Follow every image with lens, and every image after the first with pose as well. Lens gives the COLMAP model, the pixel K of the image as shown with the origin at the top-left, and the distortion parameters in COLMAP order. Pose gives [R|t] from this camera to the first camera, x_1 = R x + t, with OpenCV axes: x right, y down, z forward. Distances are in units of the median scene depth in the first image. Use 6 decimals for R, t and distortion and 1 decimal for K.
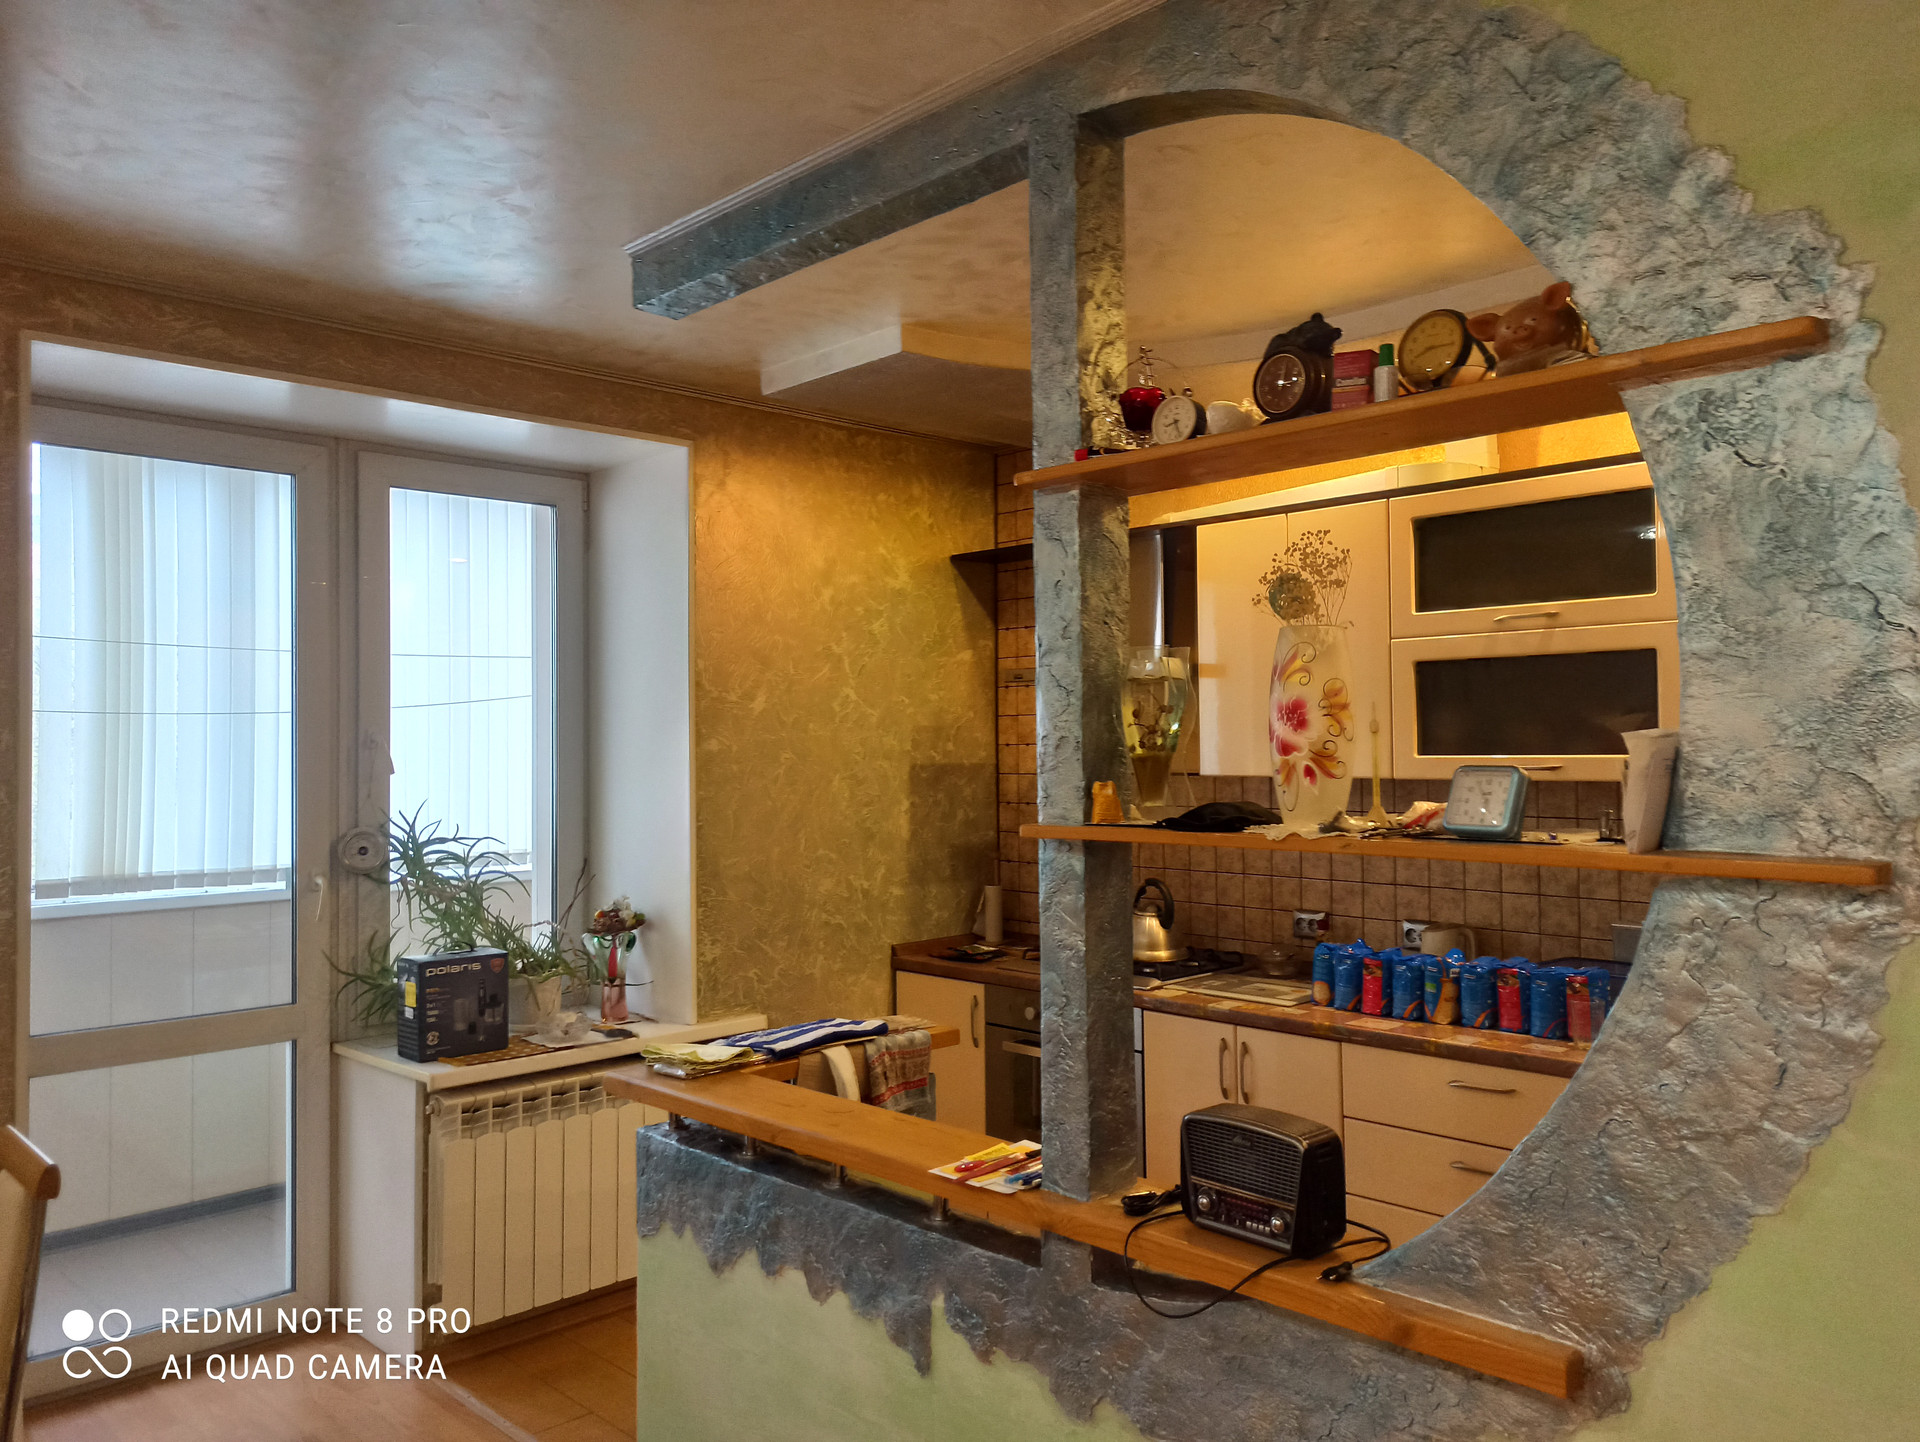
lens RADIAL K [[1426.2, 0, 963.1], [0, 1426.2, 719.7], [0, 0, 1]] dist [0.048788, -0.038318]
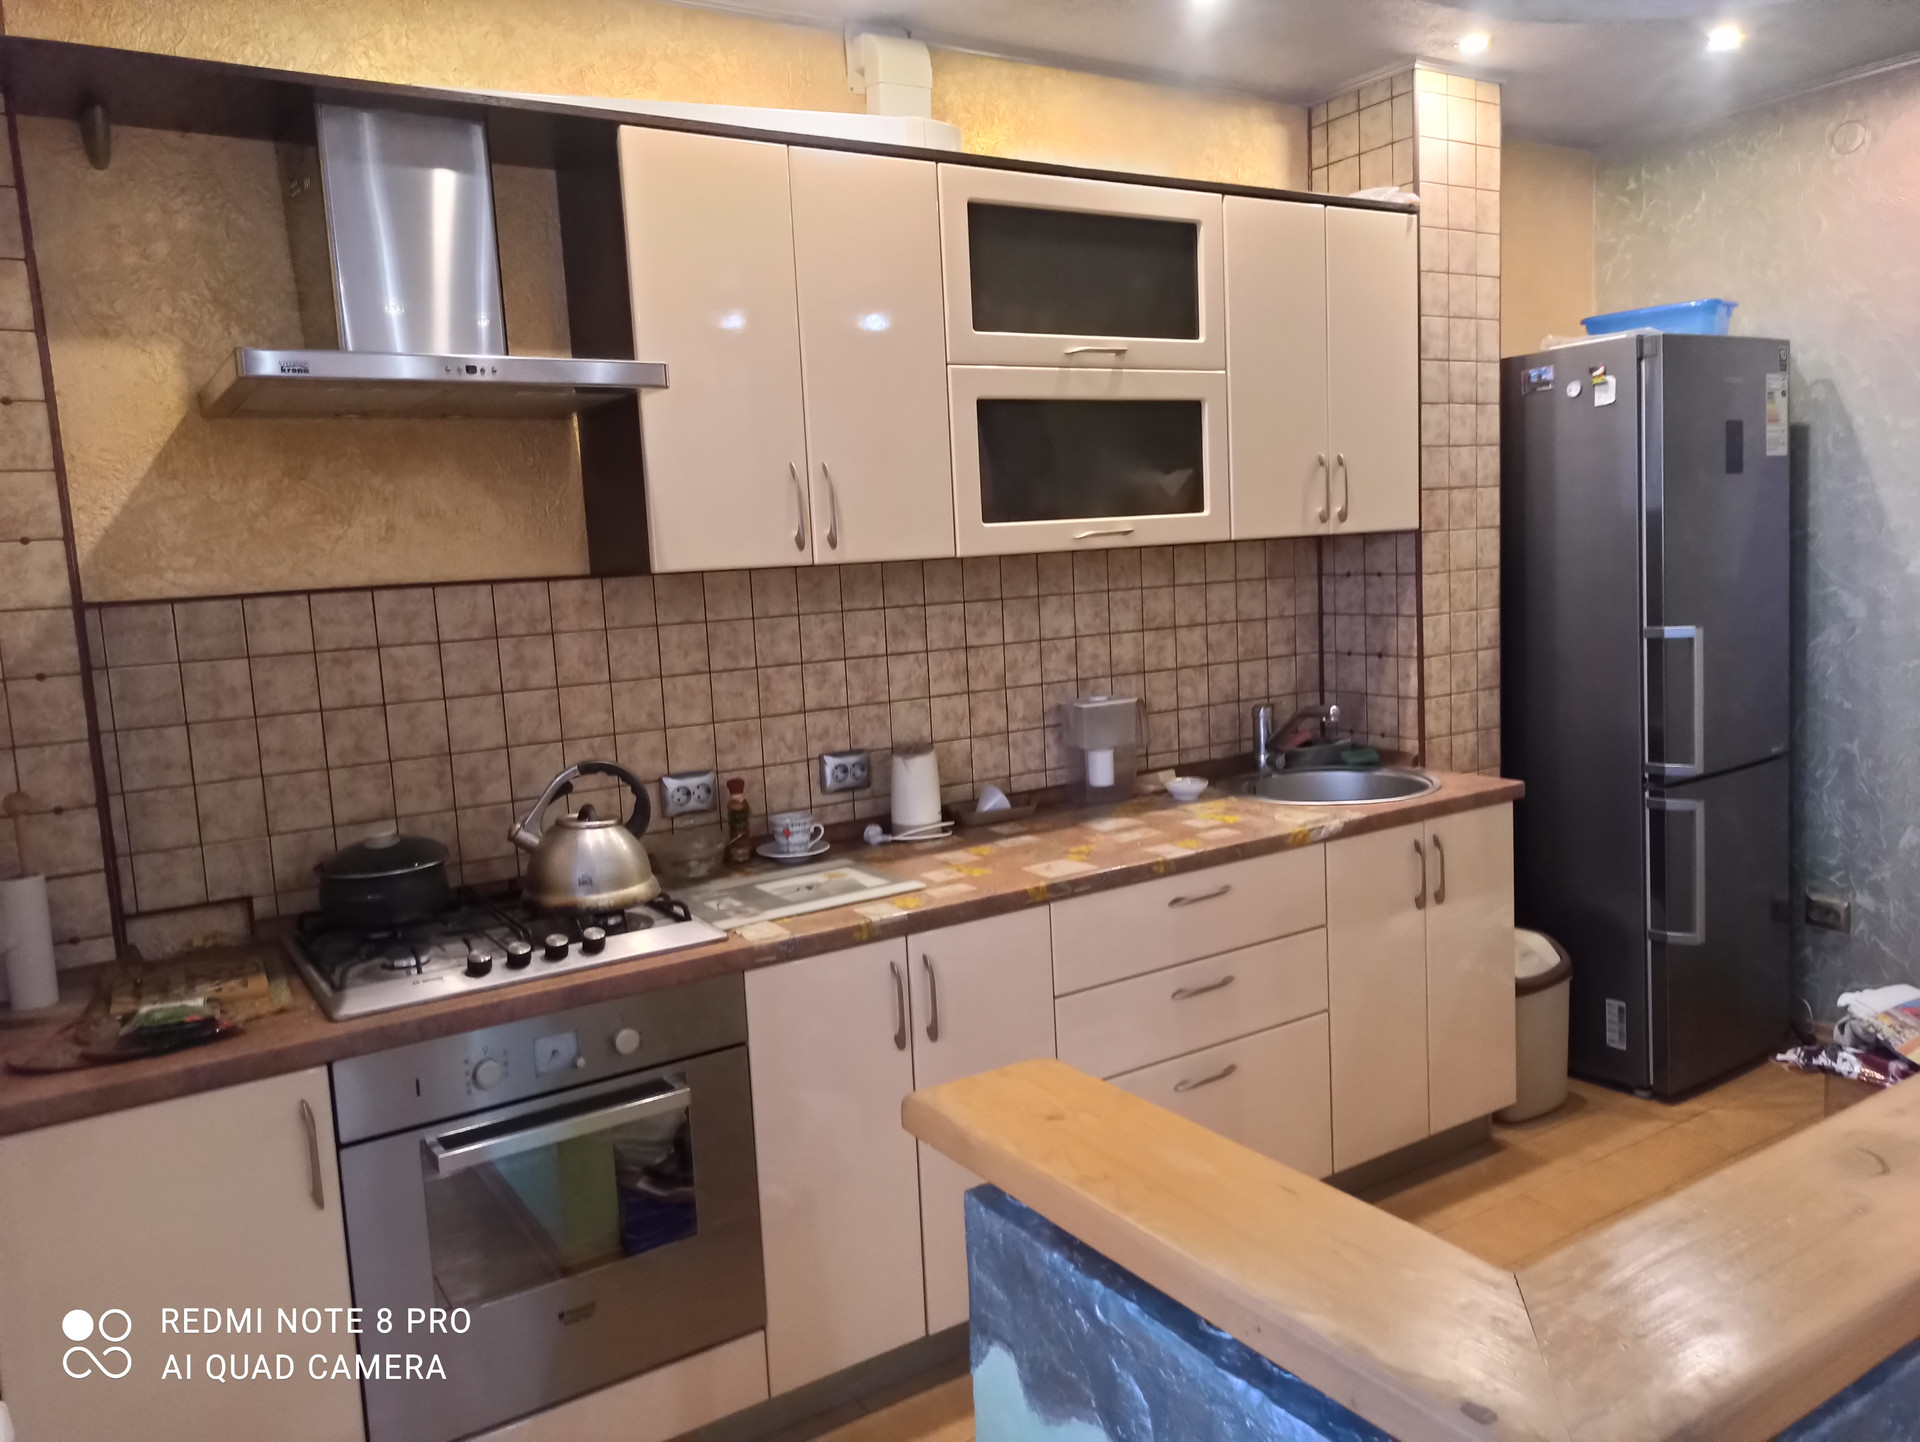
lens RADIAL K [[1426.2, 0, 963.1], [0, 1426.2, 719.7], [0, 0, 1]] dist [0.048788, -0.038318]
pose [[0.205318, -0.125051, 0.970673, -0.414926], [0.030807, 0.992138, 0.121300, 0.033874], [-0.978210, 0.004998, 0.207556, 0.802930]]
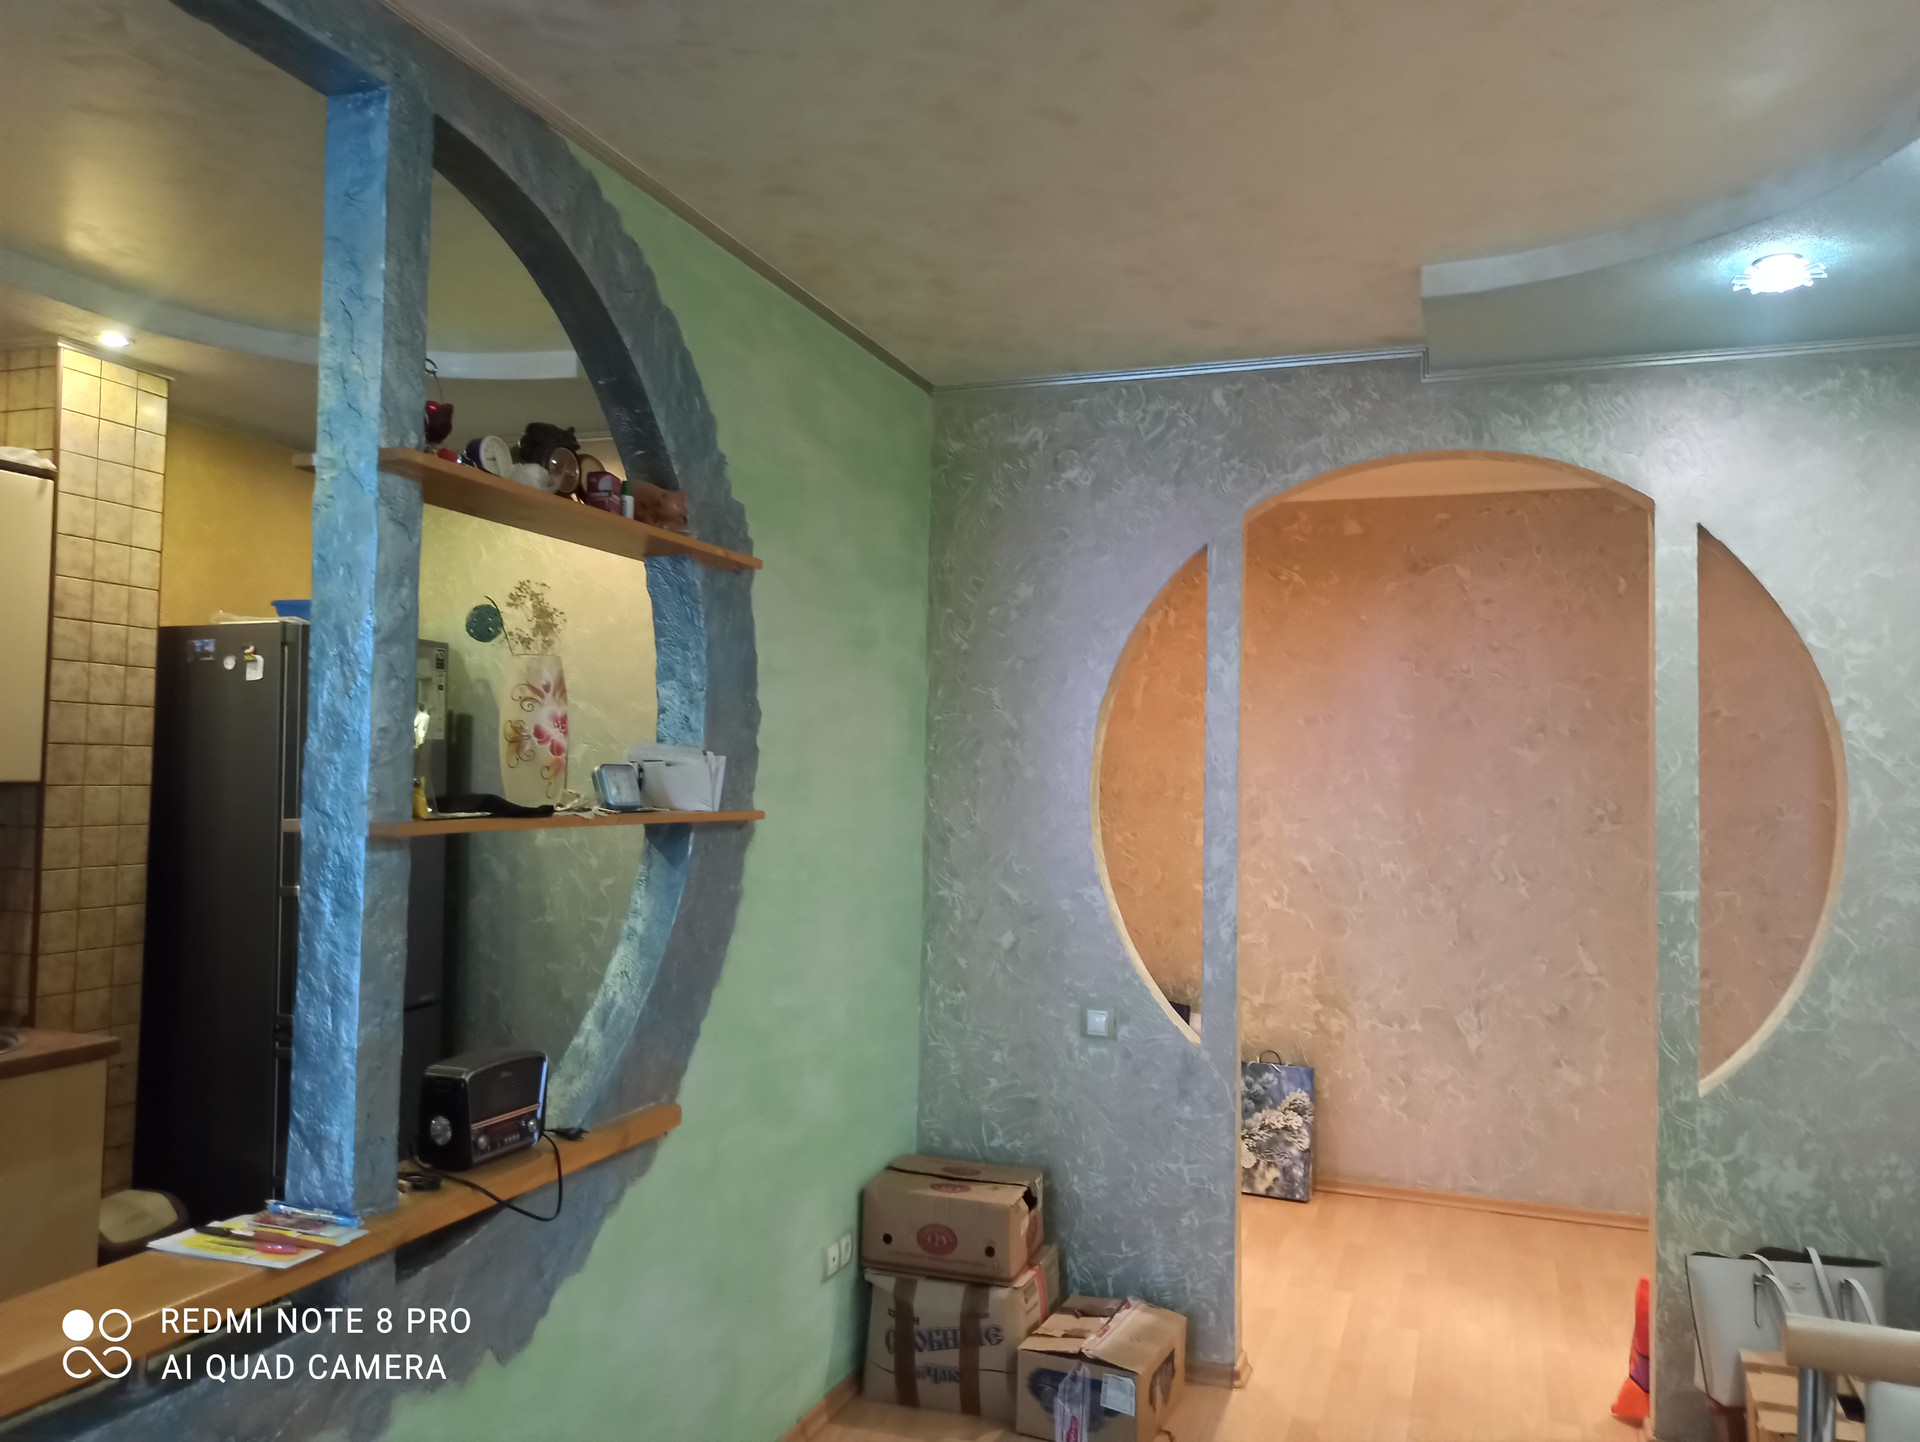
lens RADIAL K [[1426.2, 0, 963.1], [0, 1426.2, 719.7], [0, 0, 1]] dist [0.048788, -0.038318]
pose [[-0.434213, 0.034021, 0.900167, -0.527625], [-0.033600, 0.997979, -0.053926, 0.023702], [-0.900183, -0.053661, -0.432193, 0.584774]]
